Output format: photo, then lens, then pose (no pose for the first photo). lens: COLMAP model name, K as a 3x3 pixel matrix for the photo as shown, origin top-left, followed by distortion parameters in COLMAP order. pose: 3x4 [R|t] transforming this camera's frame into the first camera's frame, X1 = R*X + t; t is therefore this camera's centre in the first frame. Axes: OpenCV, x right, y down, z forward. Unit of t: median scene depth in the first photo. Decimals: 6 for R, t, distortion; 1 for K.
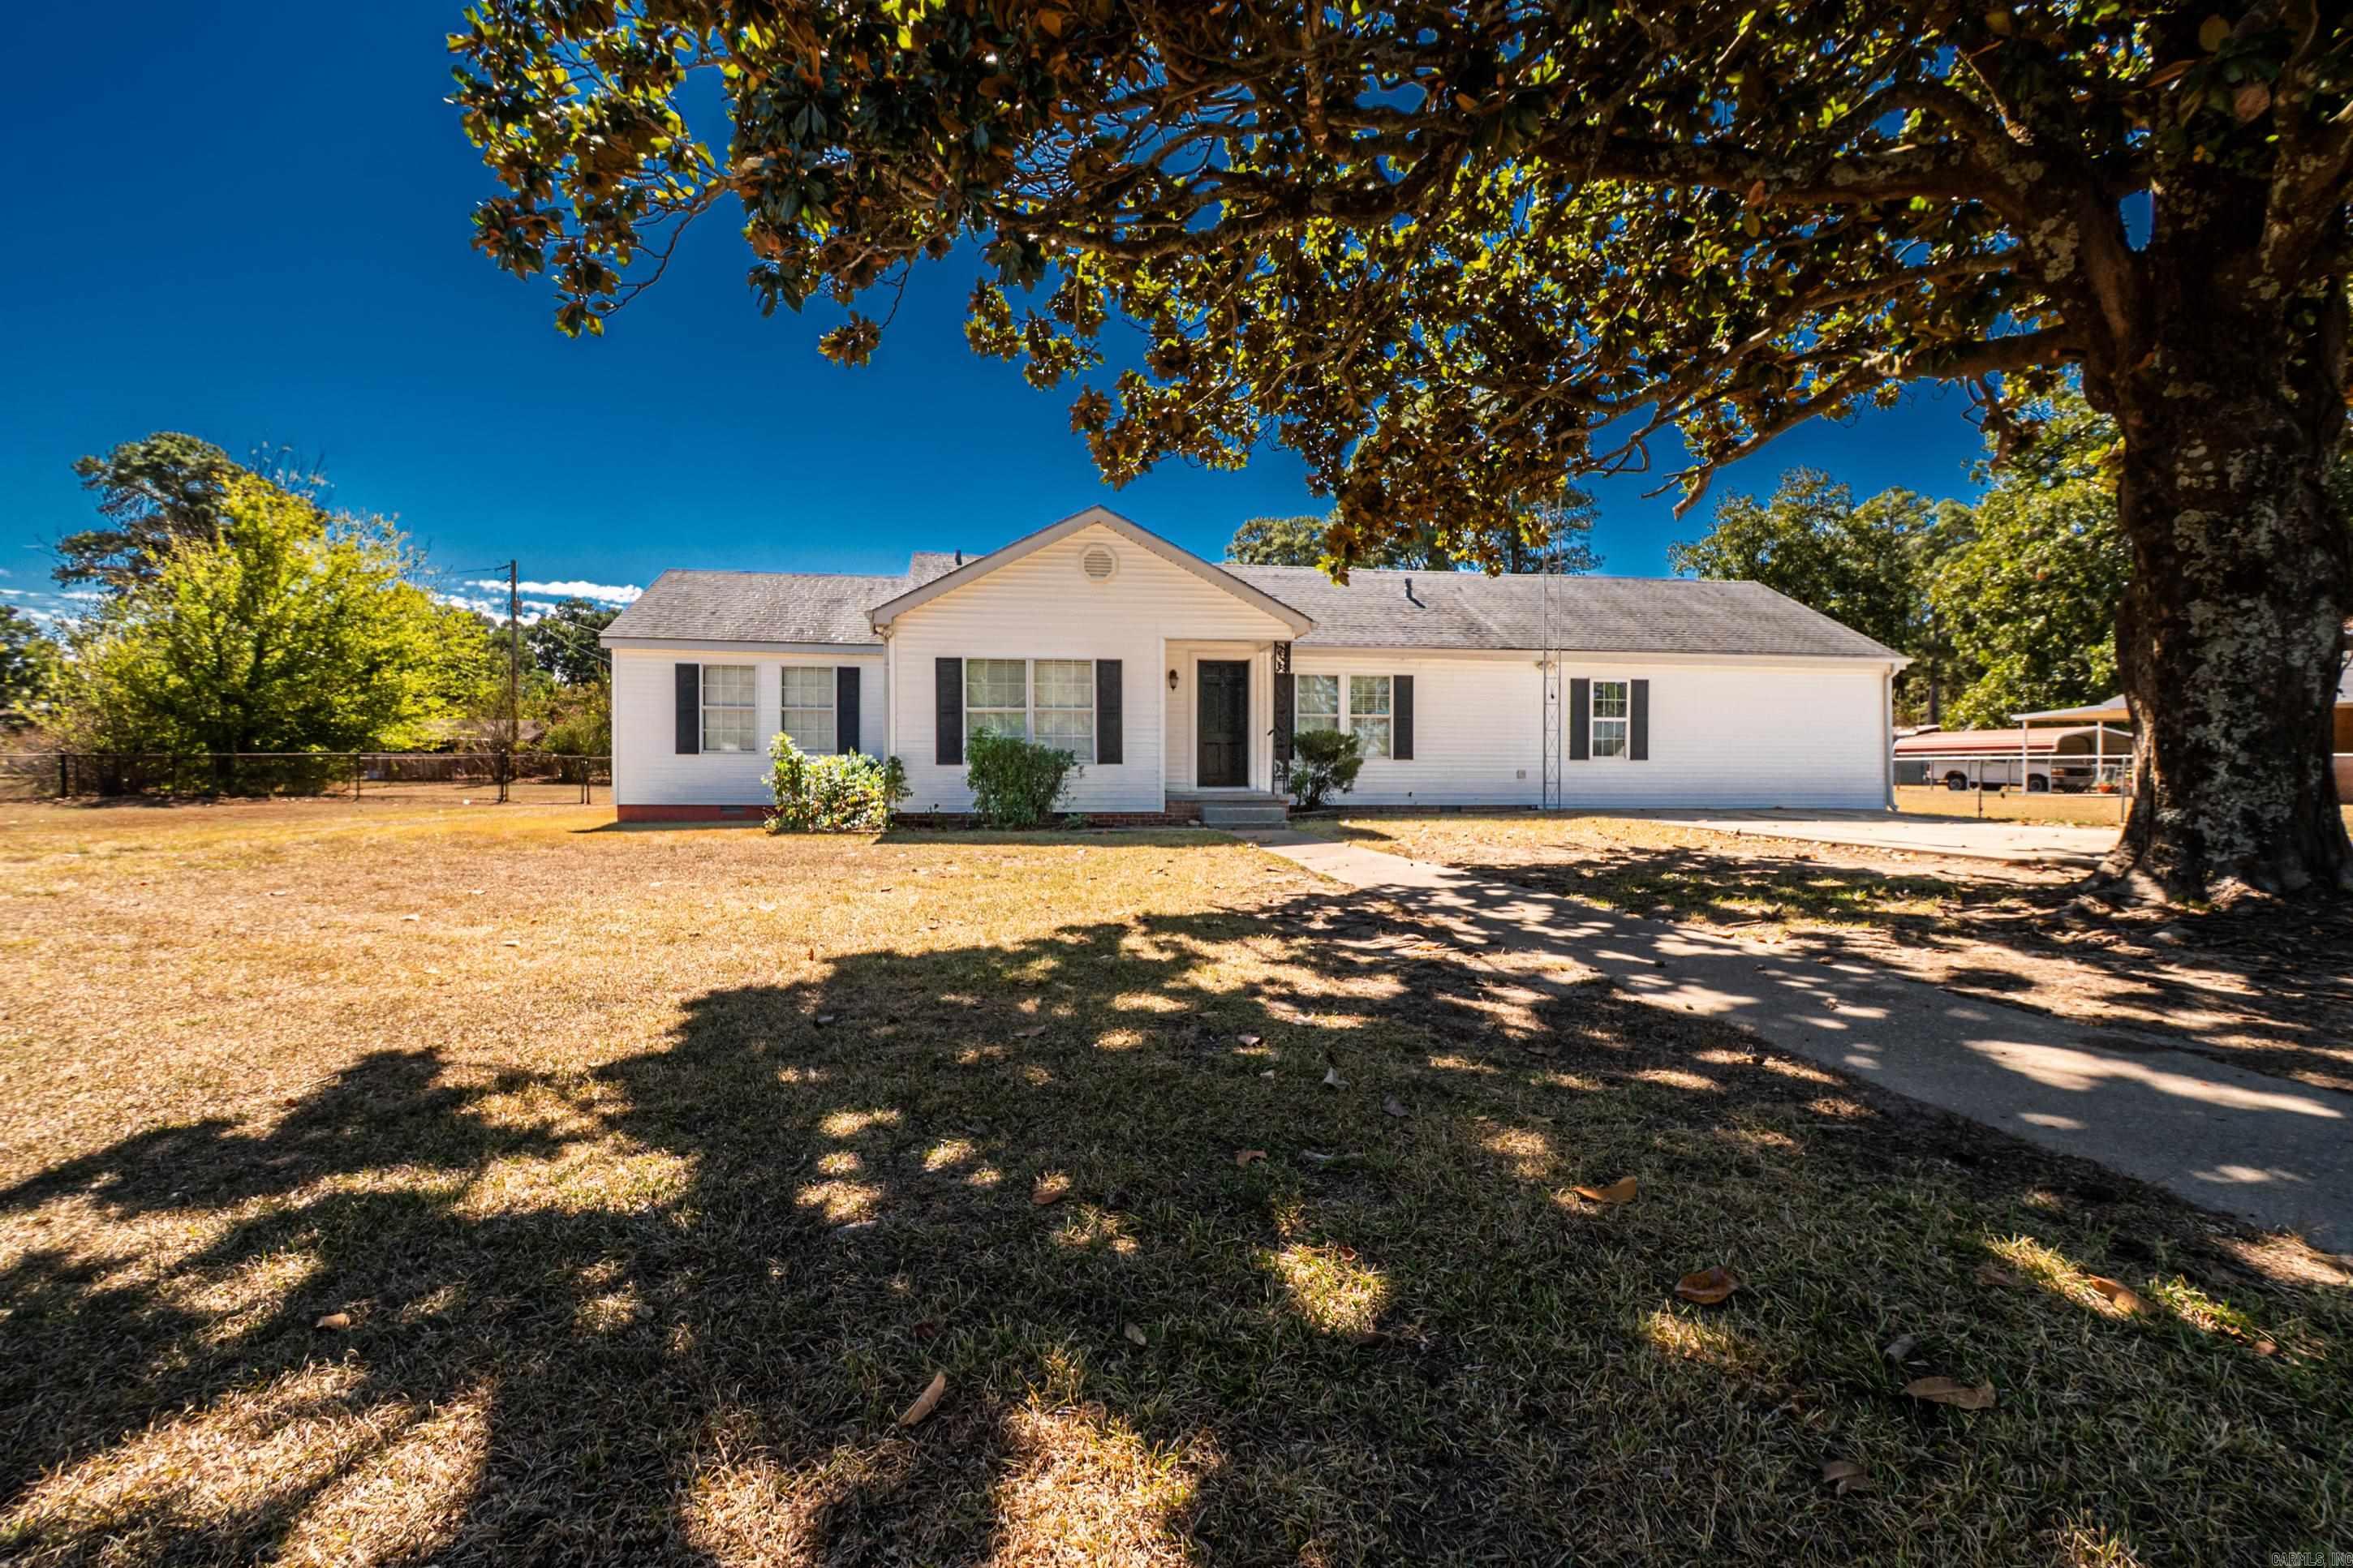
lens RADIAL K [[1041.8, 0, 1176.5], [0, 1041.8, 784.0], [0, 0, 1]] dist [0.007619, -0.005011]
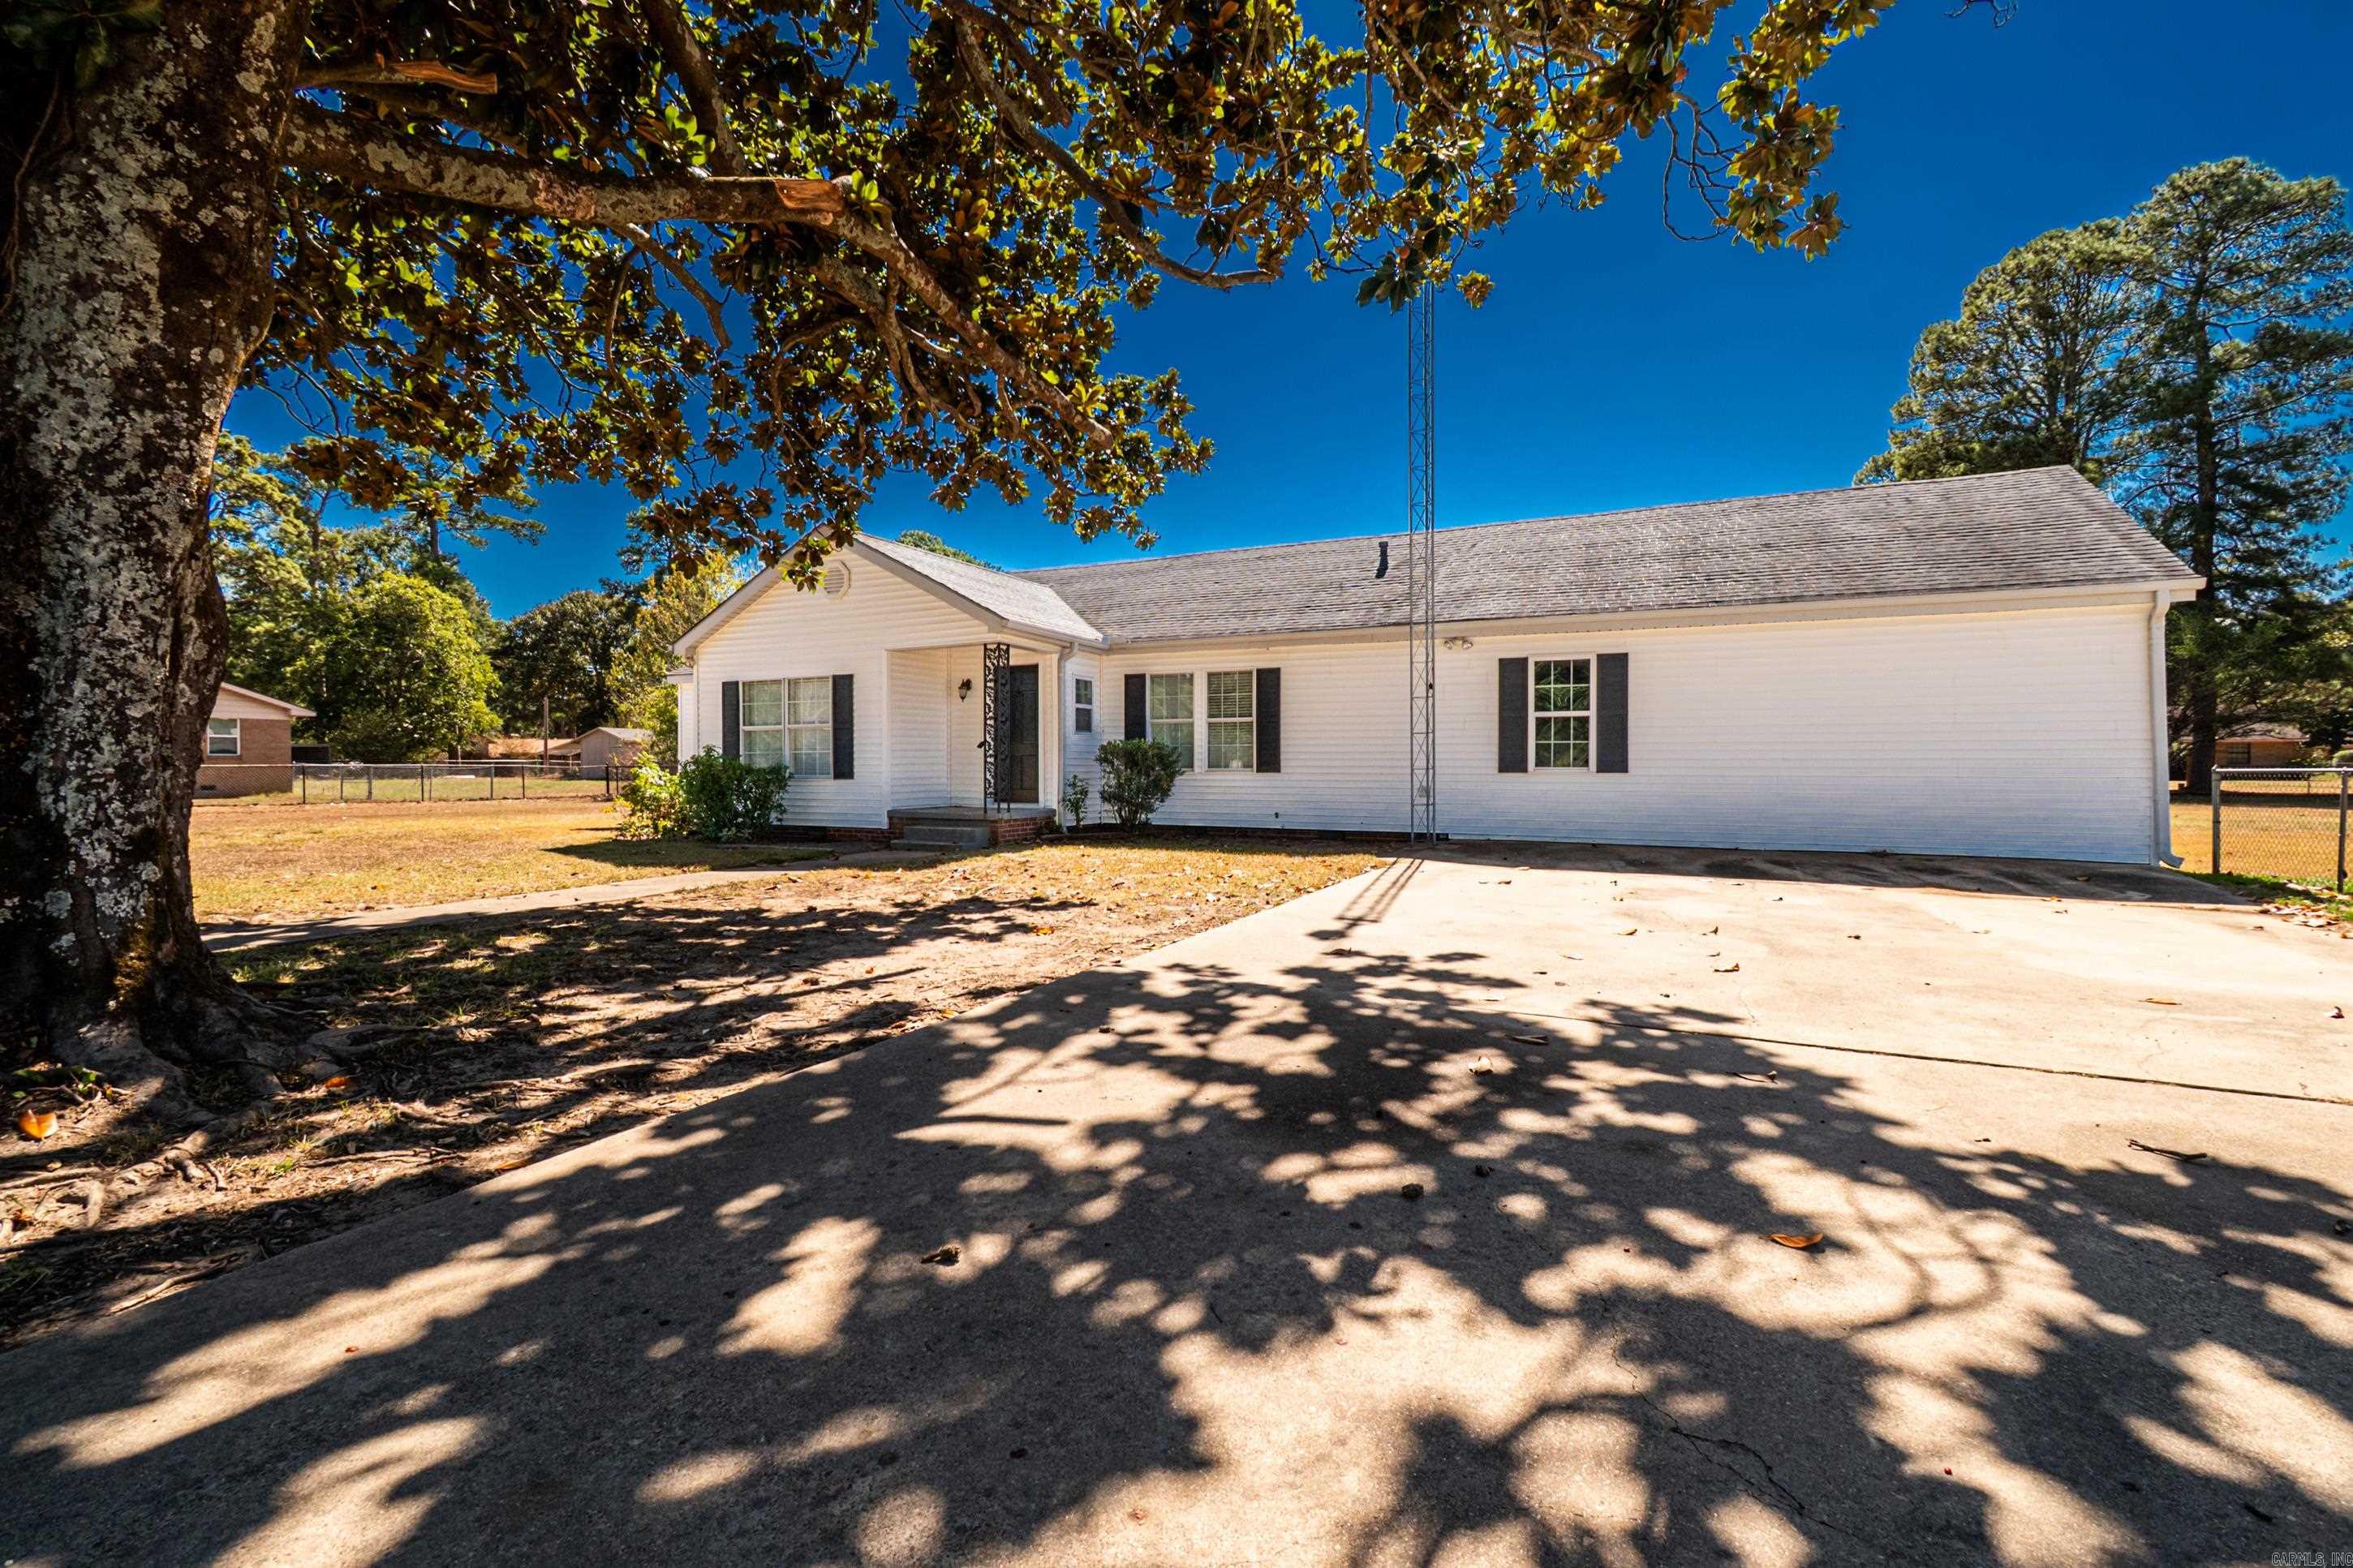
lens RADIAL K [[1041.8, 0, 1176.5], [0, 1041.8, 784.0], [0, 0, 1]] dist [0.007619, -0.005011]
pose [[0.815440, 0.008377, -0.578781, 0.780623], [-0.007962, 0.999963, 0.003256, -0.020172], [0.578786, 0.001953, 0.815477, 0.369948]]
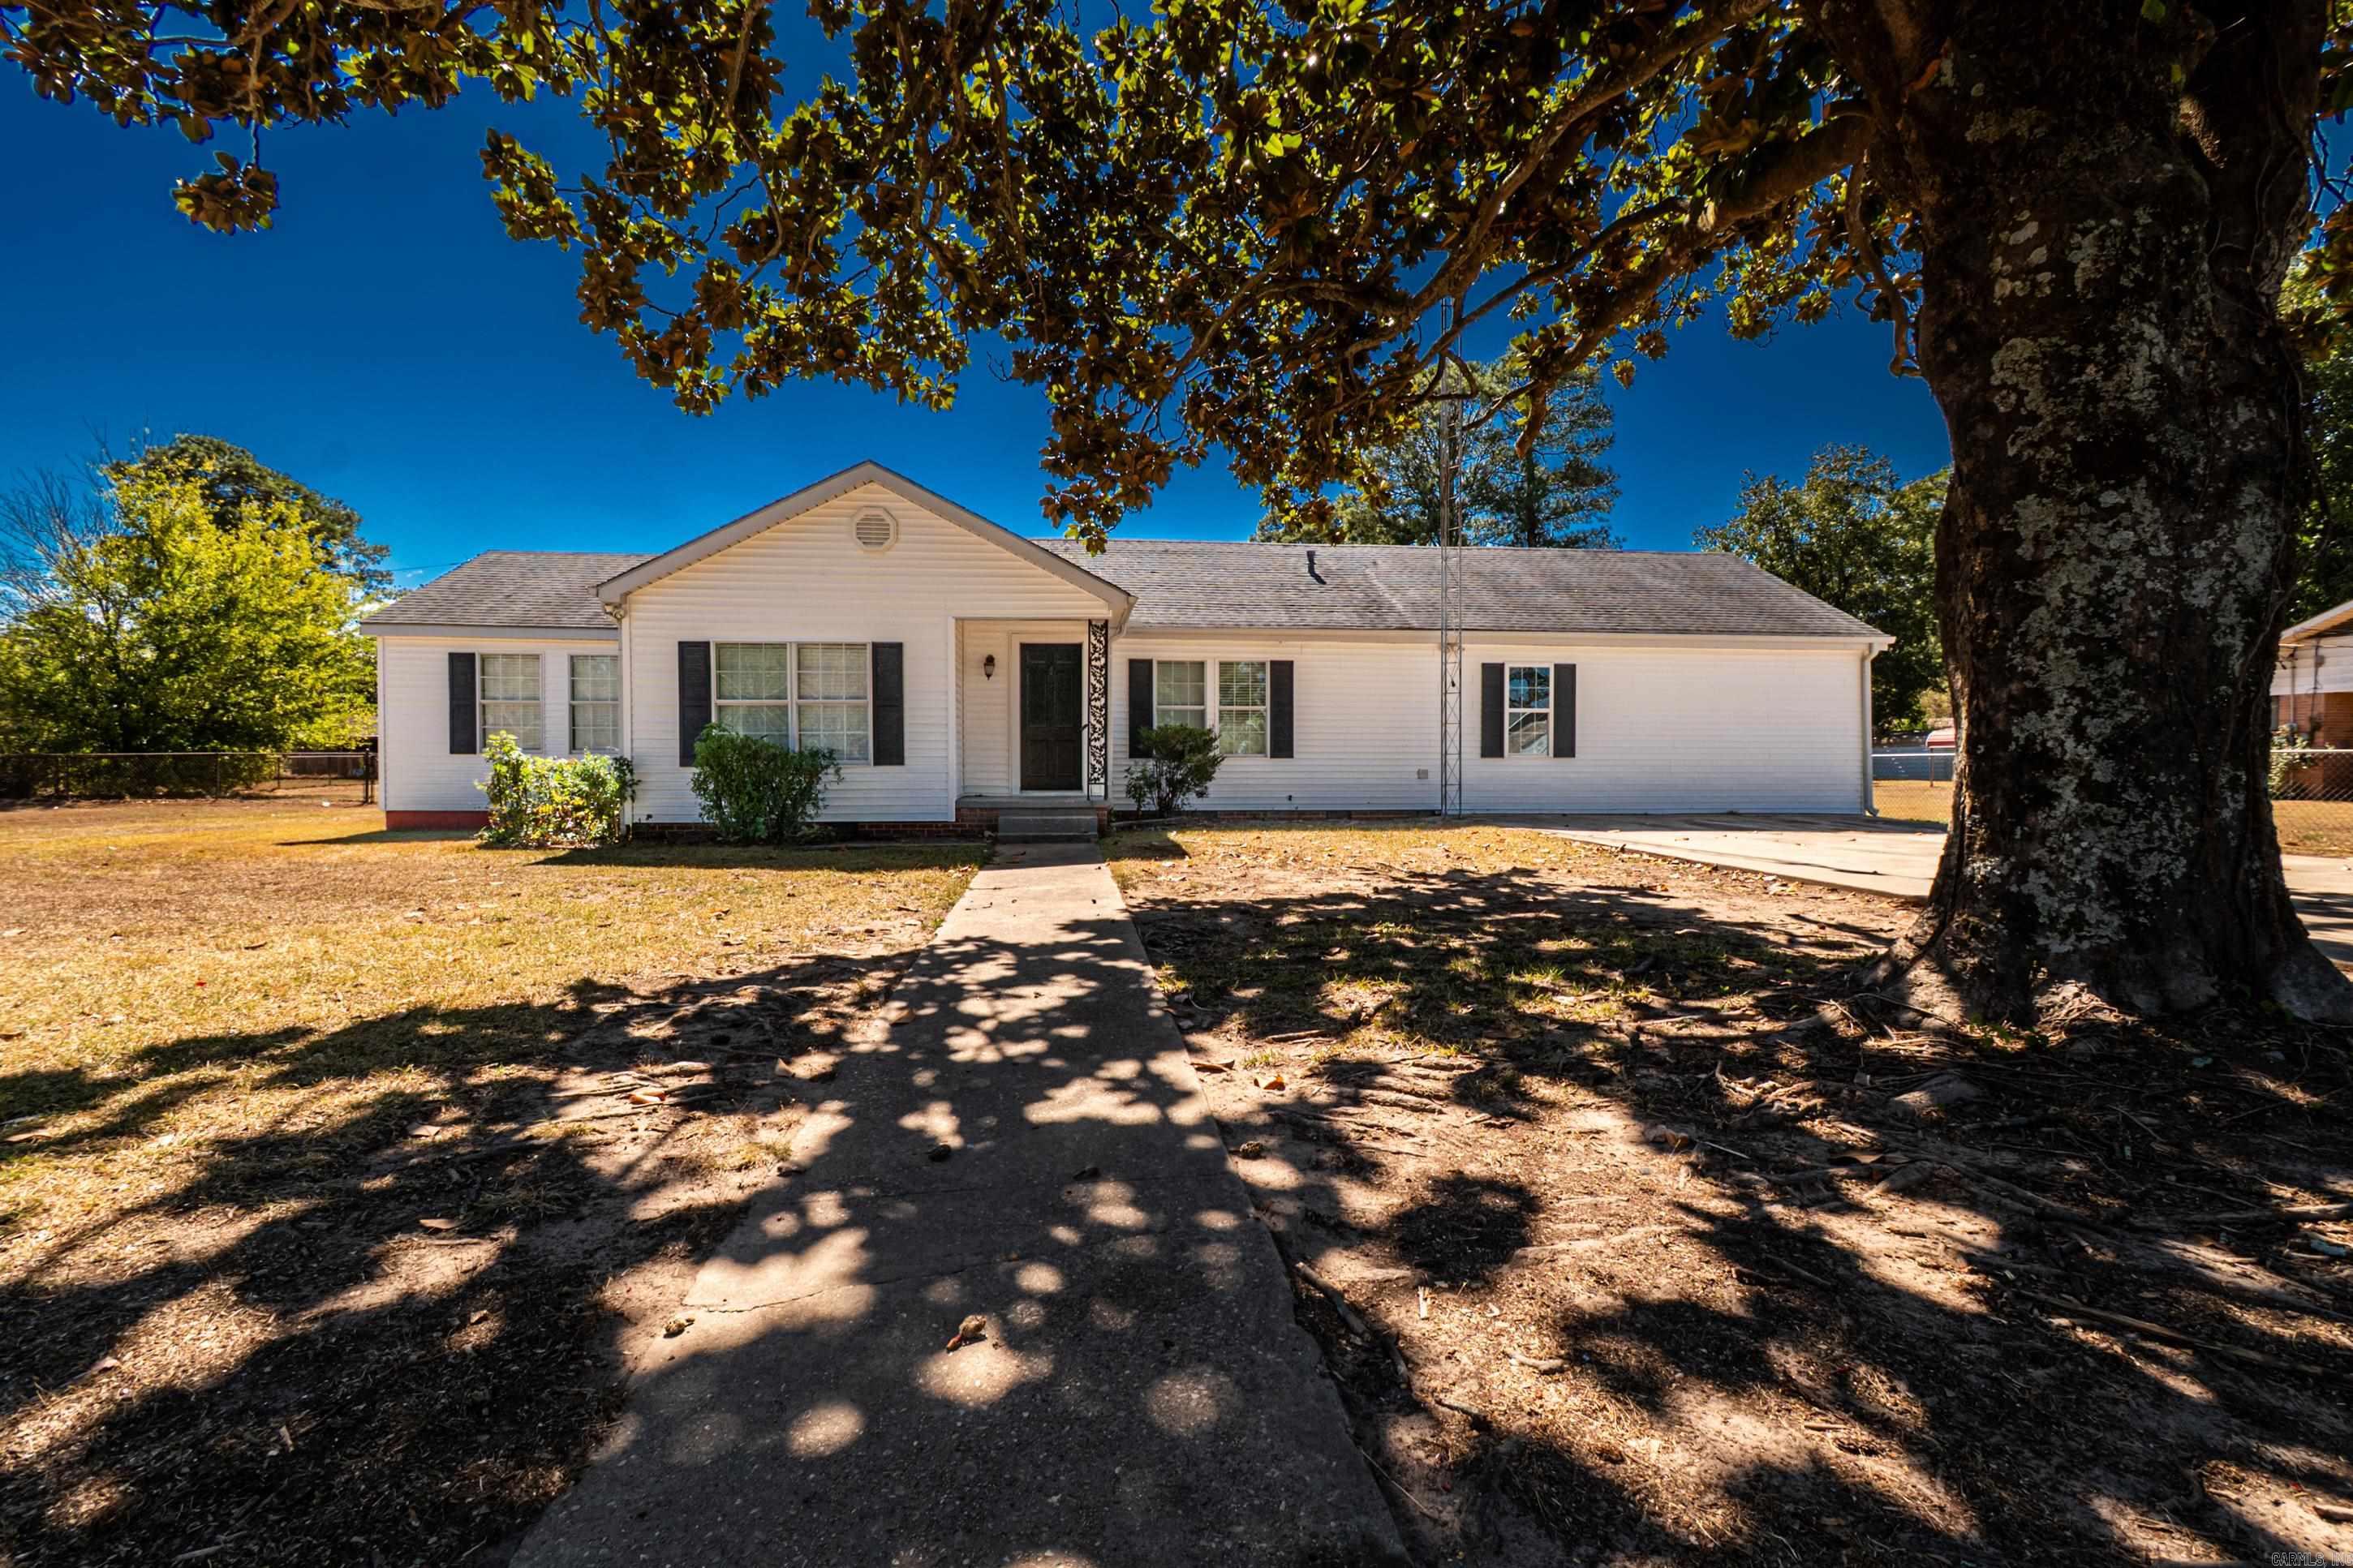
lens RADIAL K [[1041.8, 0, 1176.5], [0, 1041.8, 784.0], [0, 0, 1]] dist [0.007619, -0.005011]
pose [[0.998837, -0.001144, -0.048211, 0.213352], [0.001423, 0.999982, 0.005757, -0.008362], [0.048203, -0.005819, 0.998821, 0.159728]]
